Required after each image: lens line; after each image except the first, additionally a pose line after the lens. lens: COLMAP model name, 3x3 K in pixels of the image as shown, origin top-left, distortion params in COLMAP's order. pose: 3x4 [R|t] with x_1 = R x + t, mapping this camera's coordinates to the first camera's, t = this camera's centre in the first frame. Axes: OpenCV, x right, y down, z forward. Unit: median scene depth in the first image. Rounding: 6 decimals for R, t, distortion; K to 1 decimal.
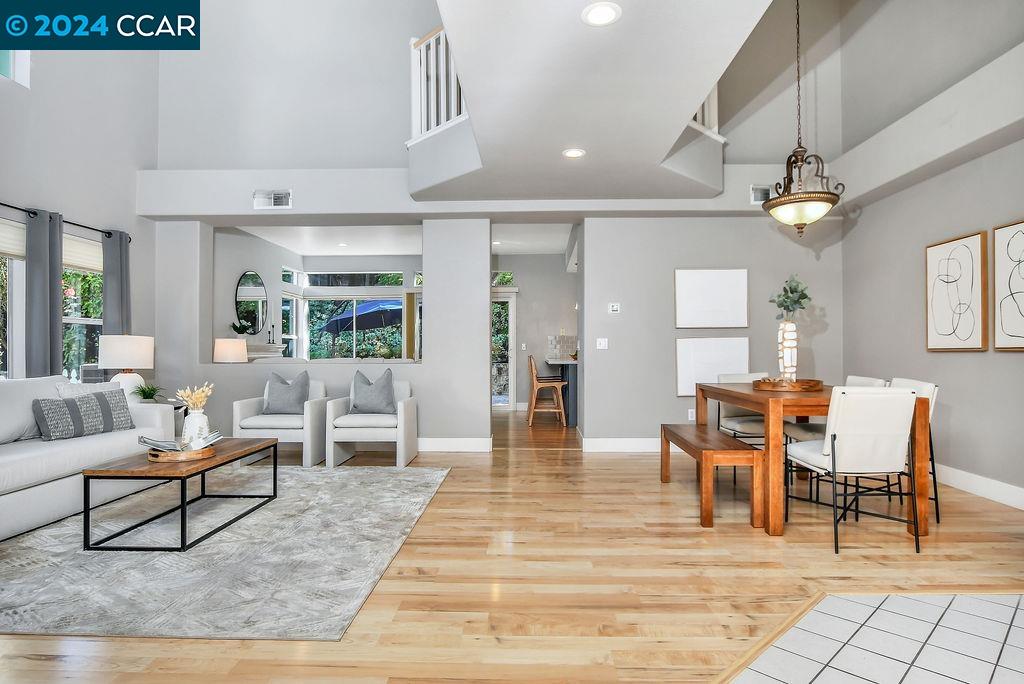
lens RADIAL K [[559.0, 0, 520.0], [0, 559.0, 344.9], [0, 0, 1]] dist [-0.034365, 0.001846]
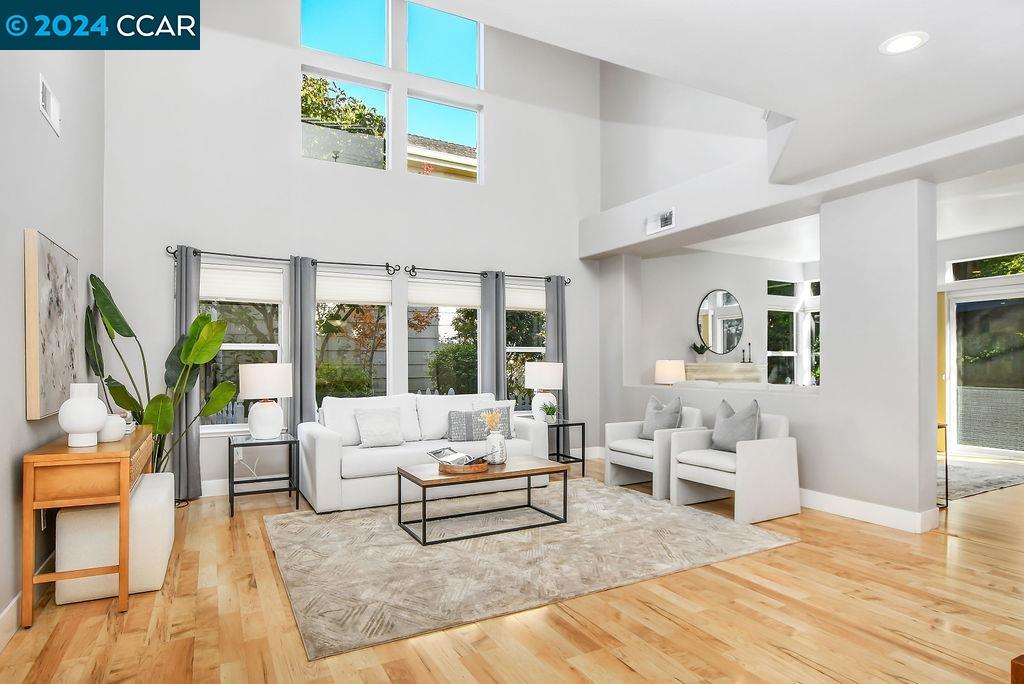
lens RADIAL K [[559.0, 0, 515.1], [0, 559.0, 352.8], [0, 0, 1]] dist [-0.034365, 0.001846]
pose [[0.490285, -0.016987, -0.871397, 0.360863], [0.011563, 0.999849, -0.012985, -0.022251], [0.871486, -0.003709, 0.490407, 0.358710]]
